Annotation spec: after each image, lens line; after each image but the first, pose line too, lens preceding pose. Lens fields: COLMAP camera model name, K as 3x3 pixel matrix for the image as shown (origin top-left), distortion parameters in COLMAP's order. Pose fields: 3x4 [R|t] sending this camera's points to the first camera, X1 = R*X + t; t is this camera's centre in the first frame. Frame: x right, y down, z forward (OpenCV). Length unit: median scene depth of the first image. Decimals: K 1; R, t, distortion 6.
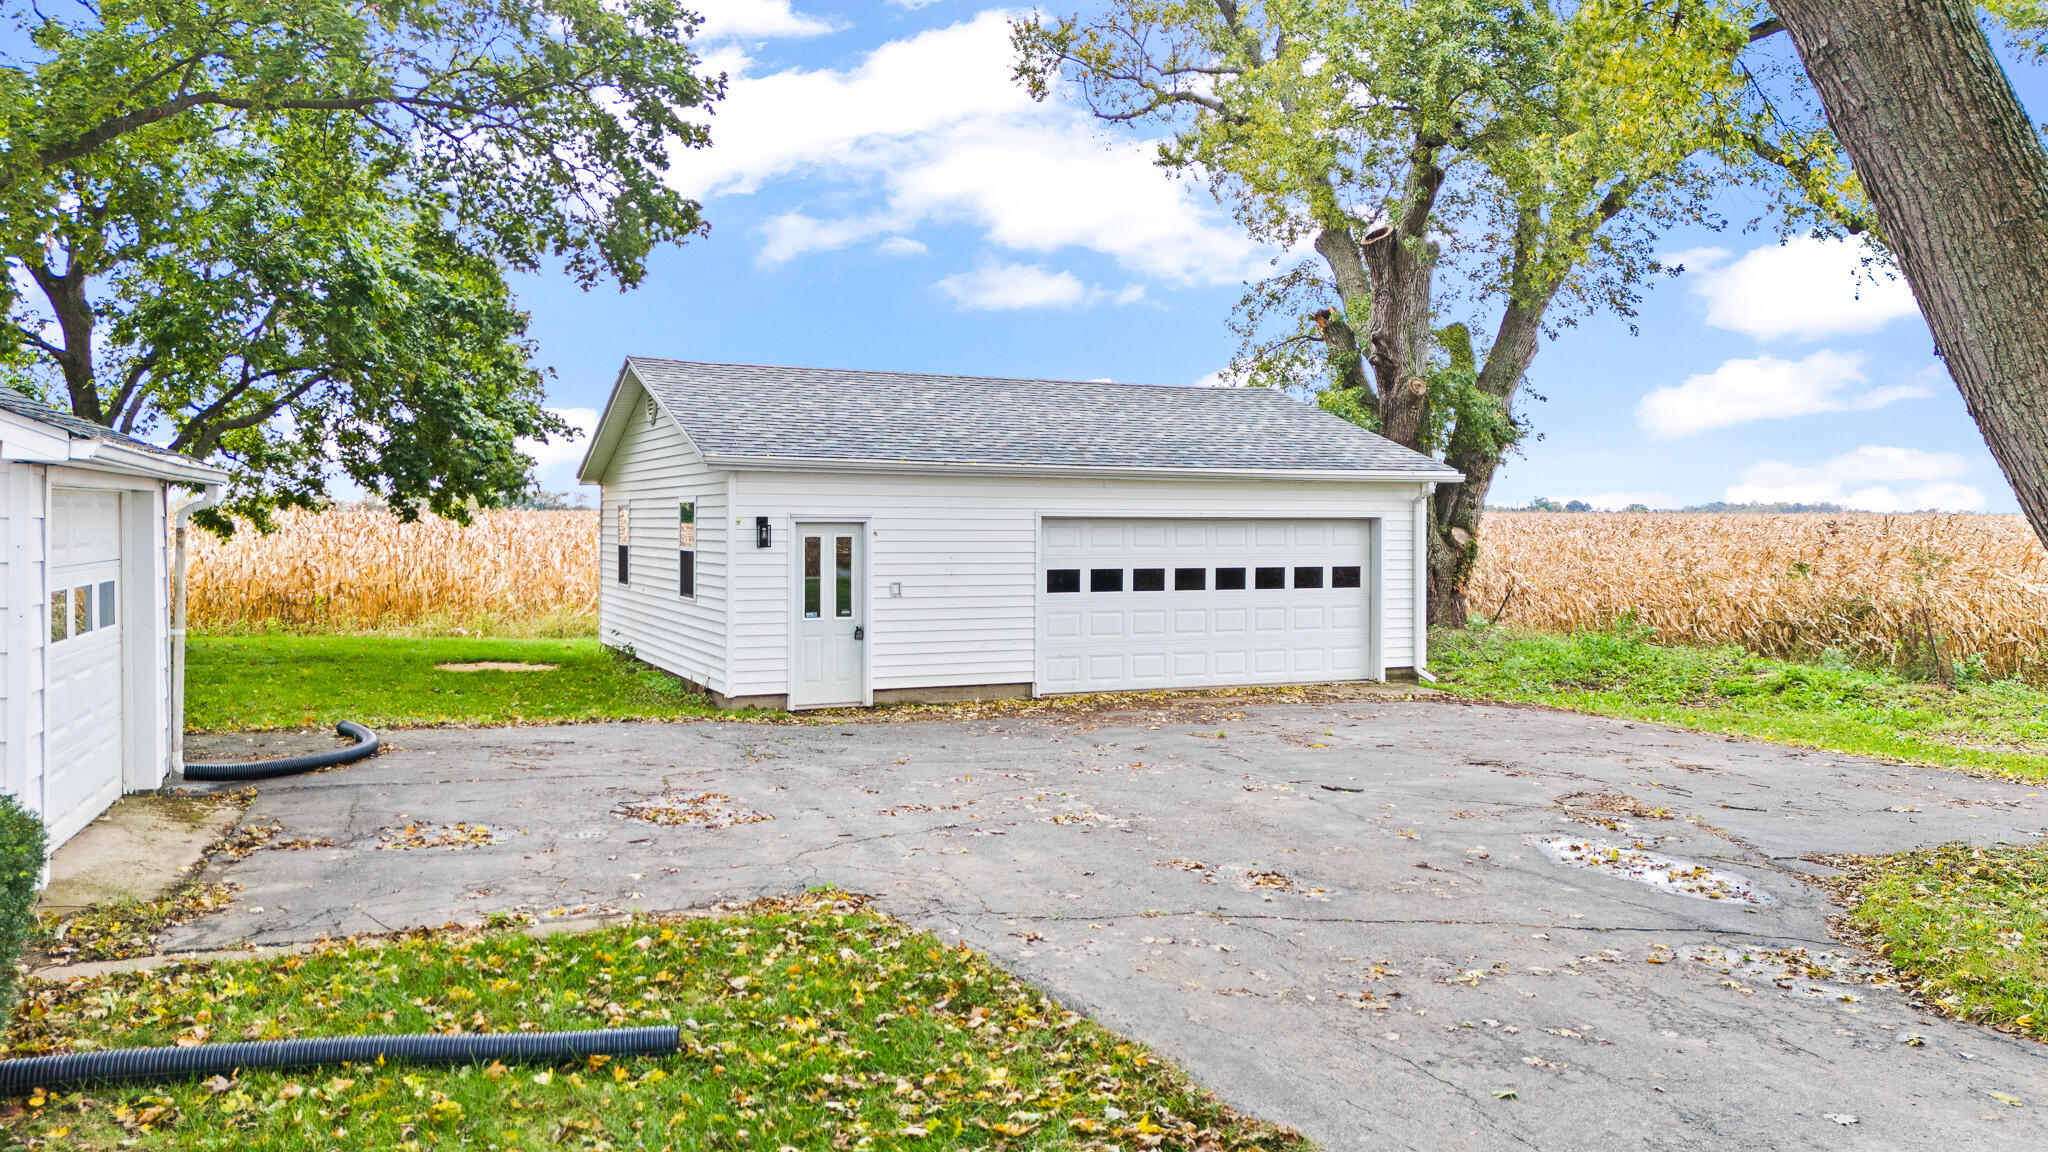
lens RADIAL K [[1549.5, 0, 1065.1], [0, 1549.5, 556.6], [0, 0, 1]] dist [0.074224, -0.049228]
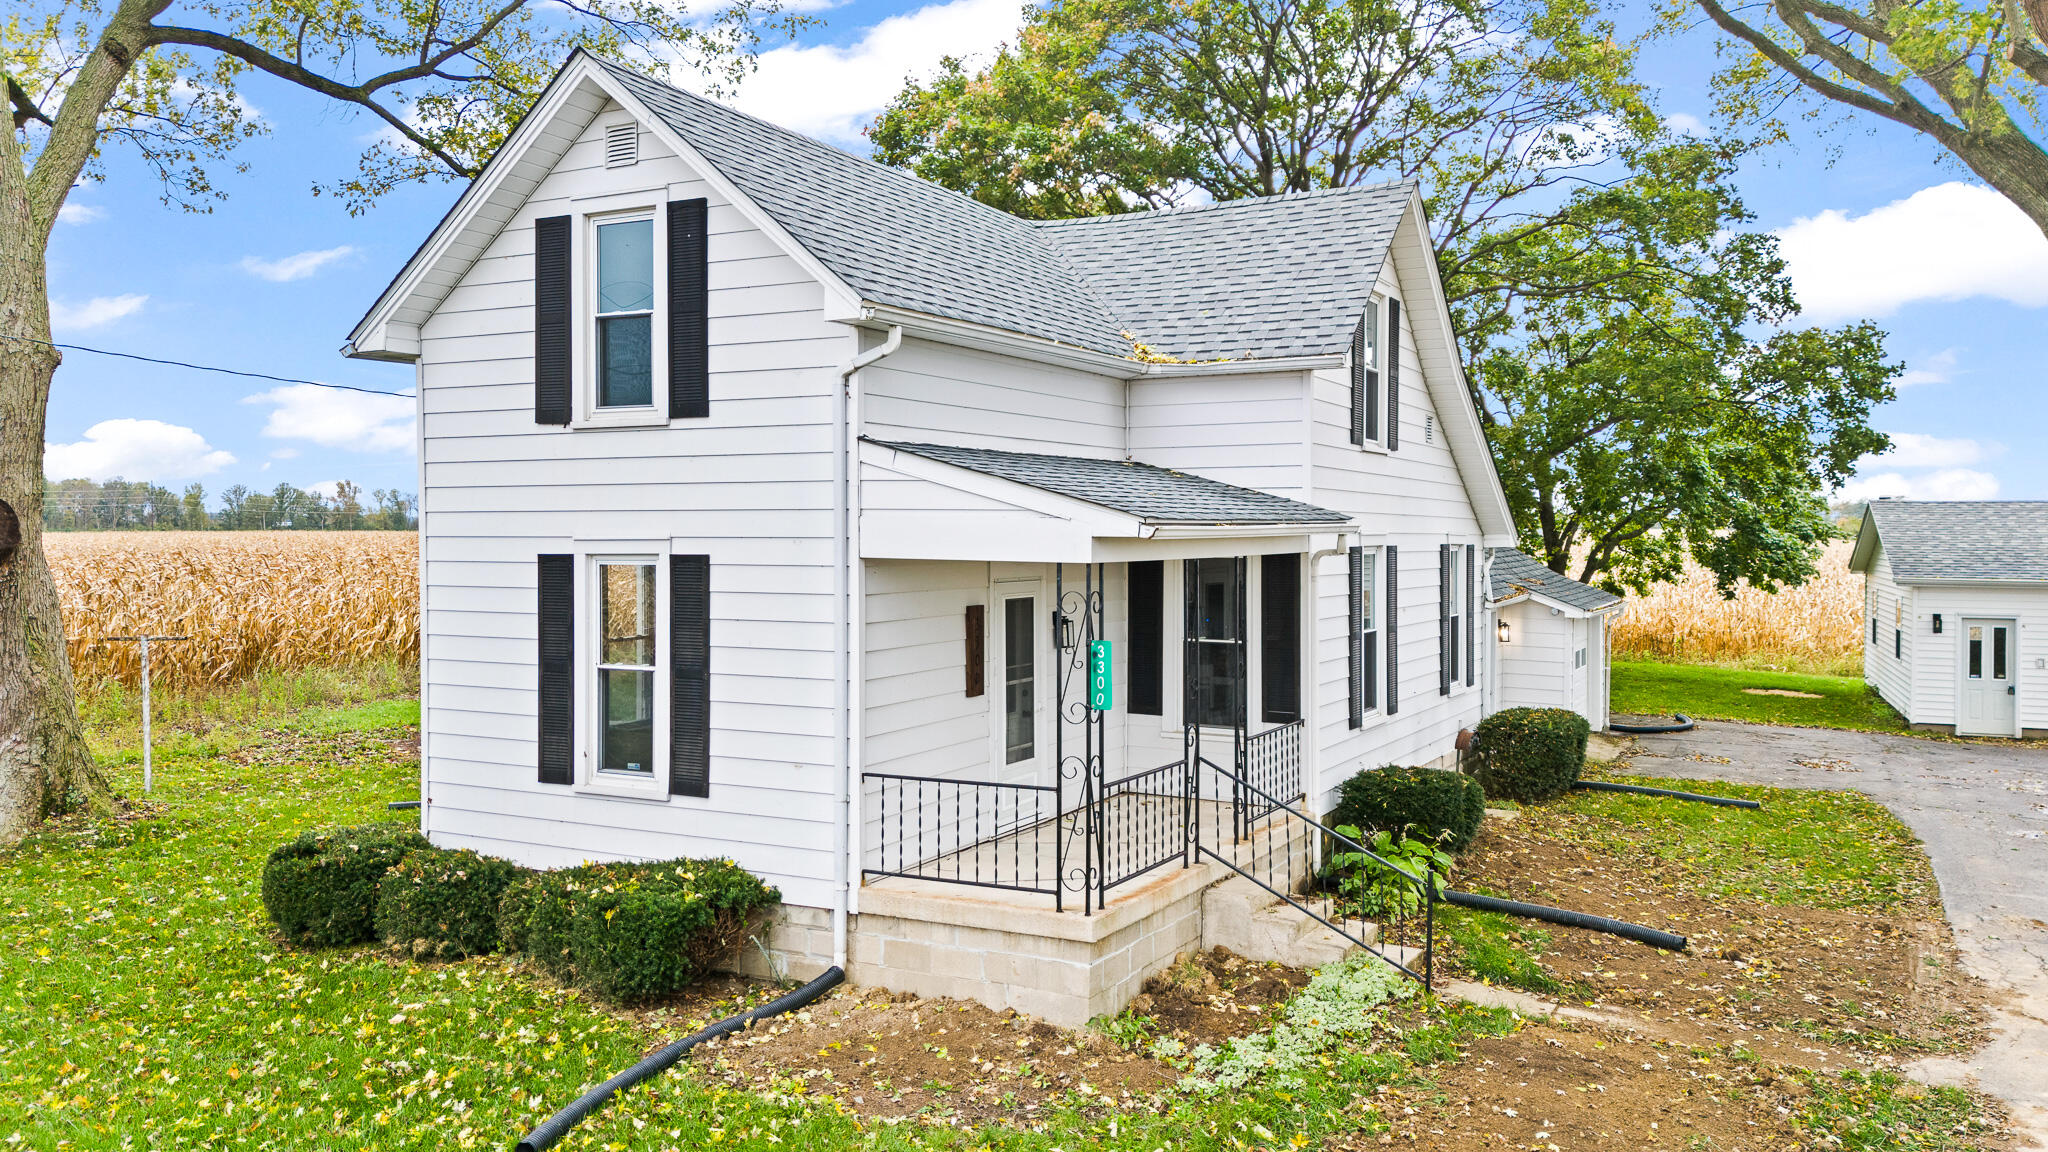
lens RADIAL K [[1549.5, 0, 992.2], [0, 1549.5, 541.6], [0, 0, 1]] dist [0.074224, -0.049228]
pose [[0.648635, 0.001176, -0.761099, 0.352111], [-0.015049, 0.999823, -0.011281, -0.056463], [0.760951, 0.018771, 0.648538, -0.689084]]
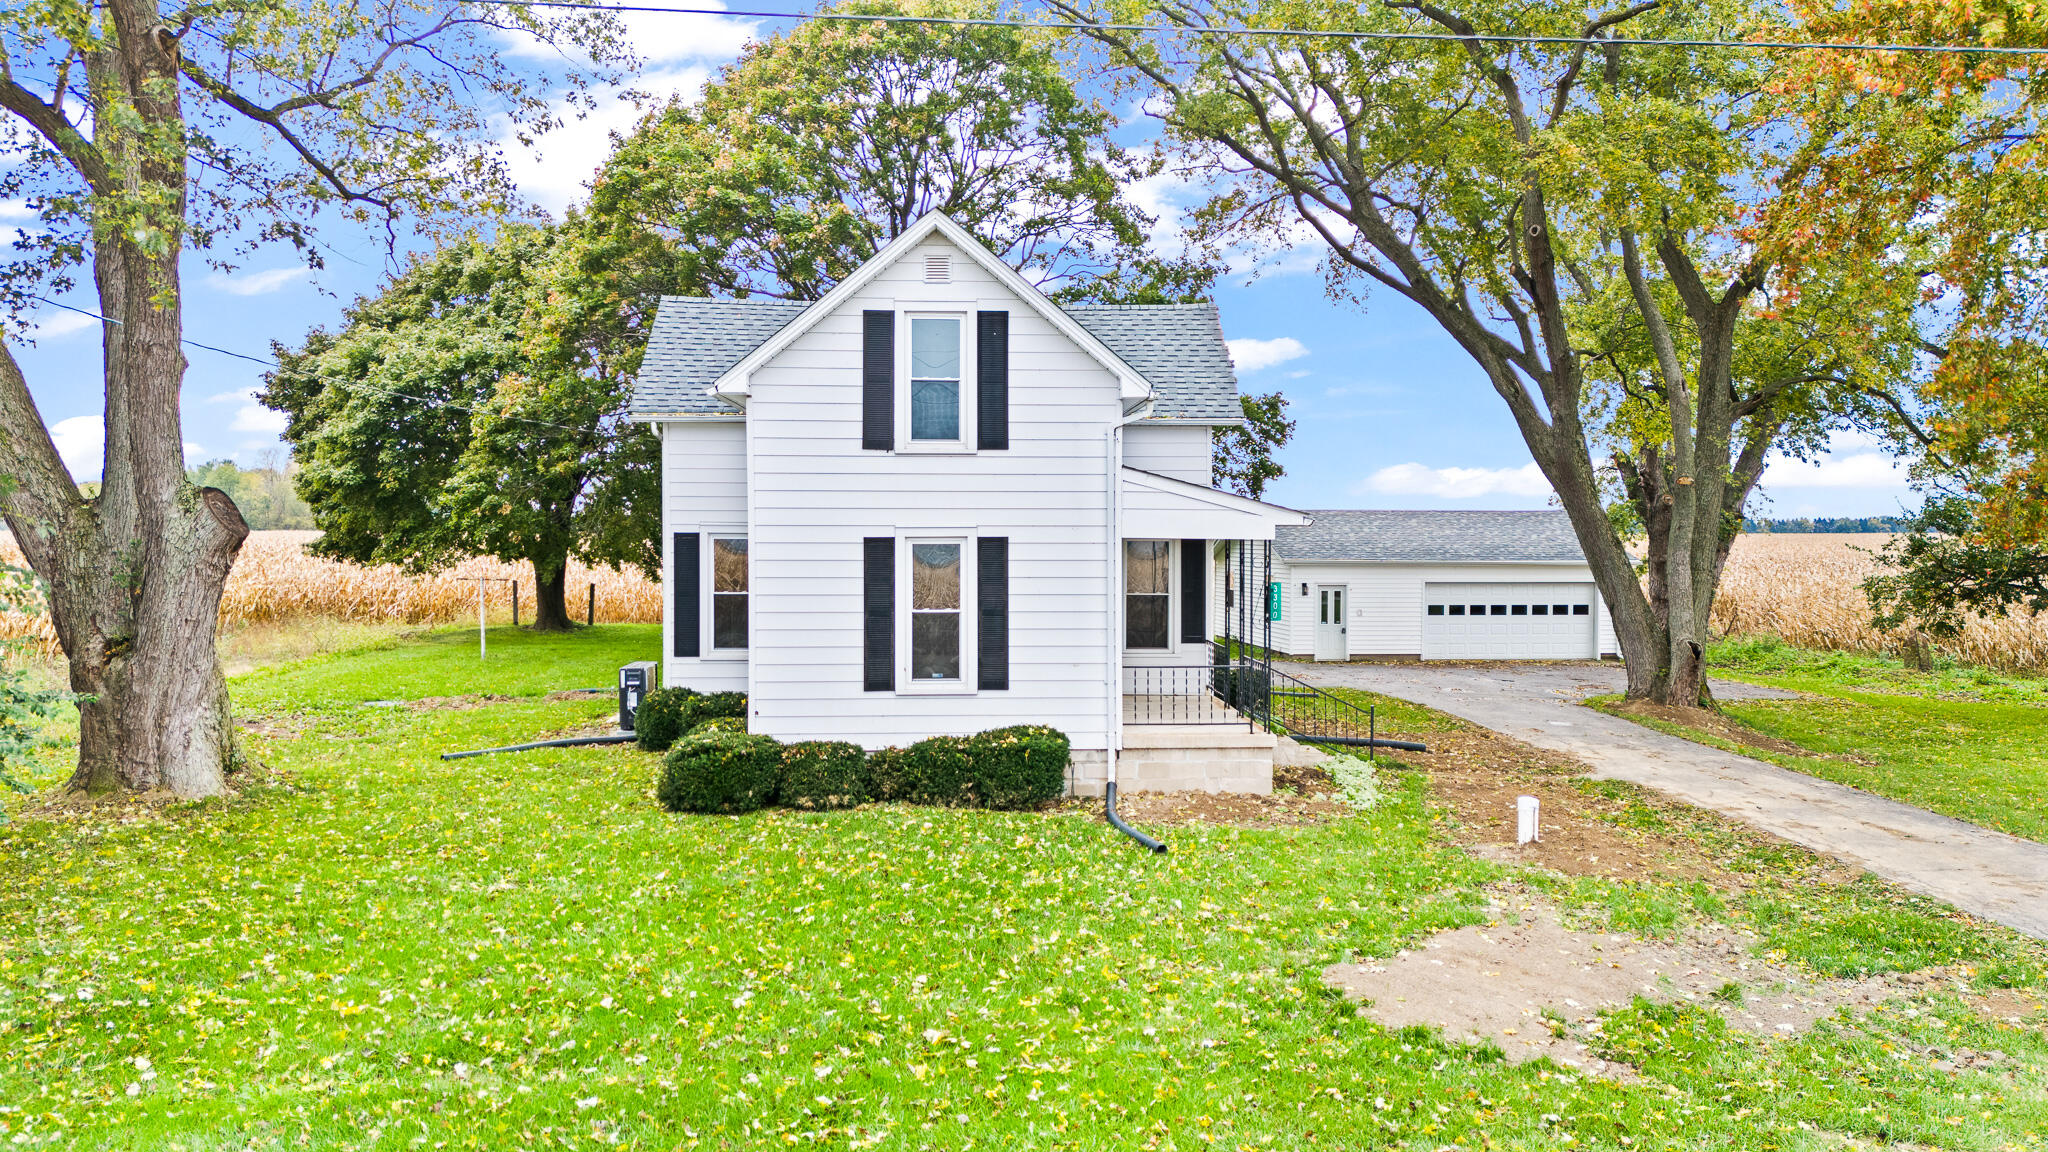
lens RADIAL K [[1549.5, 0, 1015.6], [0, 1549.5, 569.7], [0, 0, 1]] dist [0.074224, -0.049228]
pose [[0.945778, 0.003382, -0.324796, 0.146284], [-0.003823, 0.999992, -0.000721, -0.036560], [0.324791, 0.001924, 0.945784, -1.251645]]
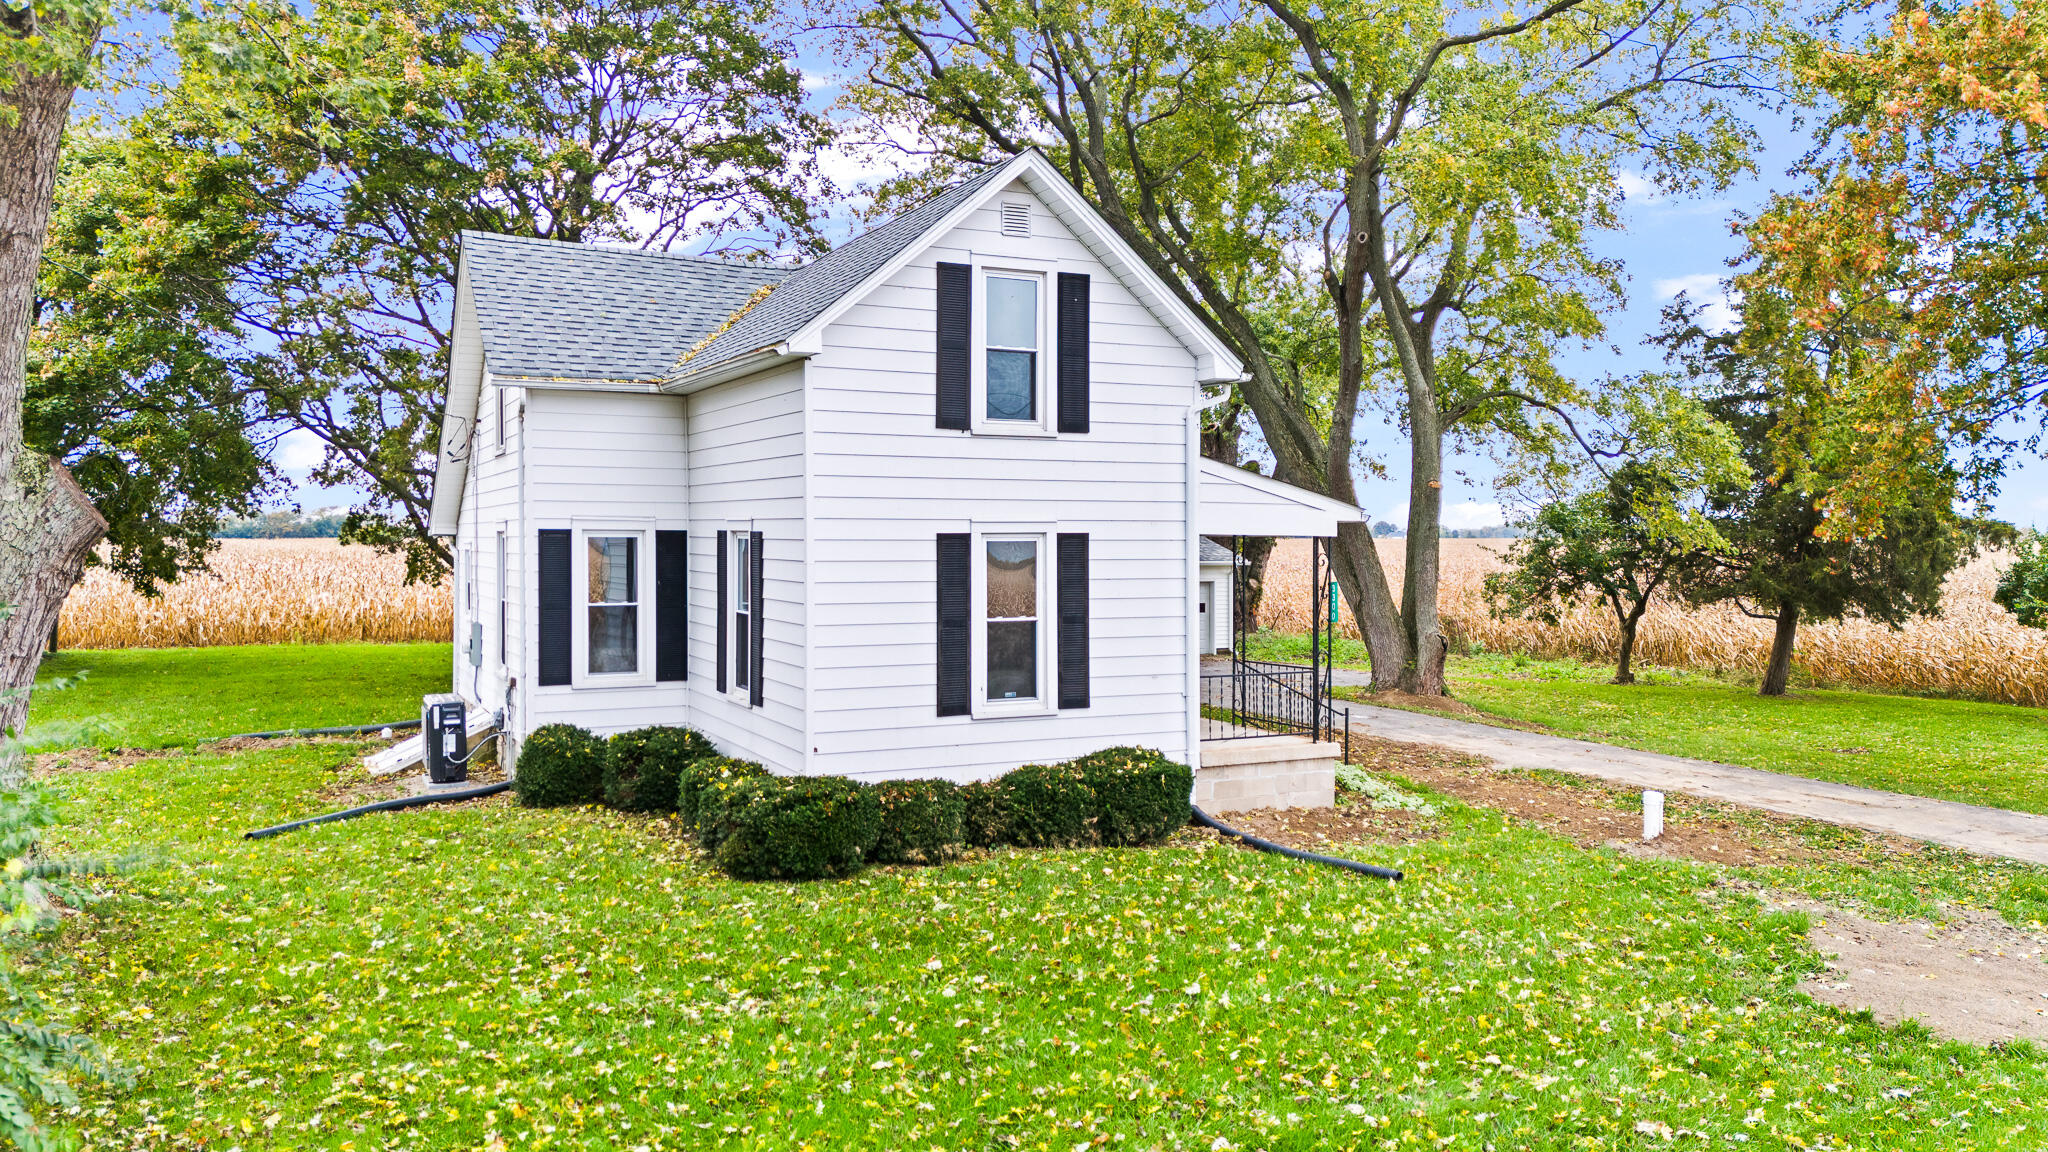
lens RADIAL K [[1549.5, 0, 1040.6], [0, 1549.5, 575.2], [0, 0, 1]] dist [0.074224, -0.049228]
pose [[0.995563, -0.006367, 0.093884, -0.251110], [0.006383, 0.999980, 0.000129, -0.035121], [-0.093883, 0.000471, 0.995583, -1.184296]]
